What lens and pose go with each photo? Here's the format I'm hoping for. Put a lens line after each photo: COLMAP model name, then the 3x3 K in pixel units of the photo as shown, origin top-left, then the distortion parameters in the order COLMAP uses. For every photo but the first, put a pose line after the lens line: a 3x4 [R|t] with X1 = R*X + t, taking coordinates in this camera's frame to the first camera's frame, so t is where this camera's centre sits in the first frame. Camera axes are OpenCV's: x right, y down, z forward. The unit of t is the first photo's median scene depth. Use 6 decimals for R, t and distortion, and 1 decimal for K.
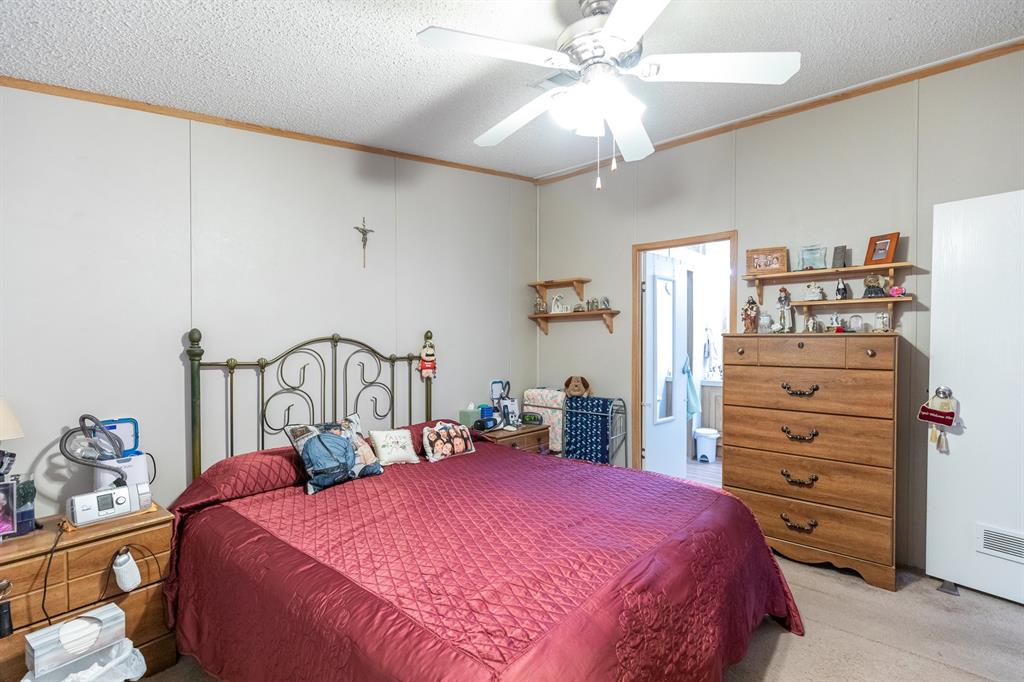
lens RADIAL K [[465.4, 0, 508.2], [0, 465.4, 345.4], [0, 0, 1]] dist [0.007828, 0.000570]
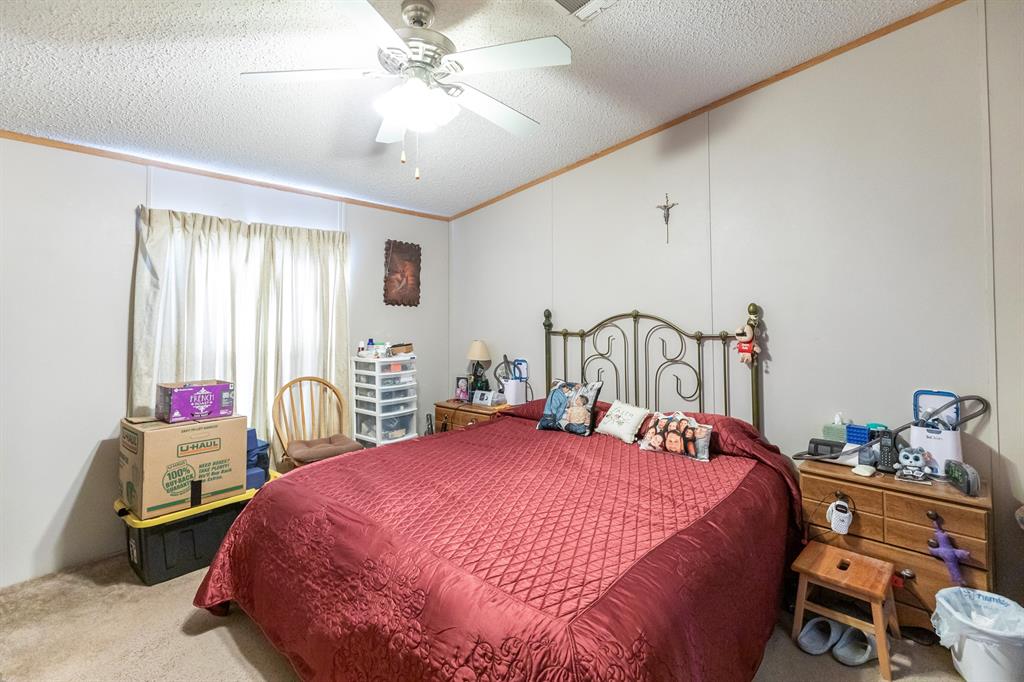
lens RADIAL K [[465.4, 0, 504.5], [0, 465.4, 306.0], [0, 0, 1]] dist [0.007828, 0.000570]
pose [[-0.009842, -0.015726, -0.999828, 0.760998], [-0.001923, 0.999875, -0.015708, -0.018273], [0.999950, 0.001768, -0.009871, 0.725680]]
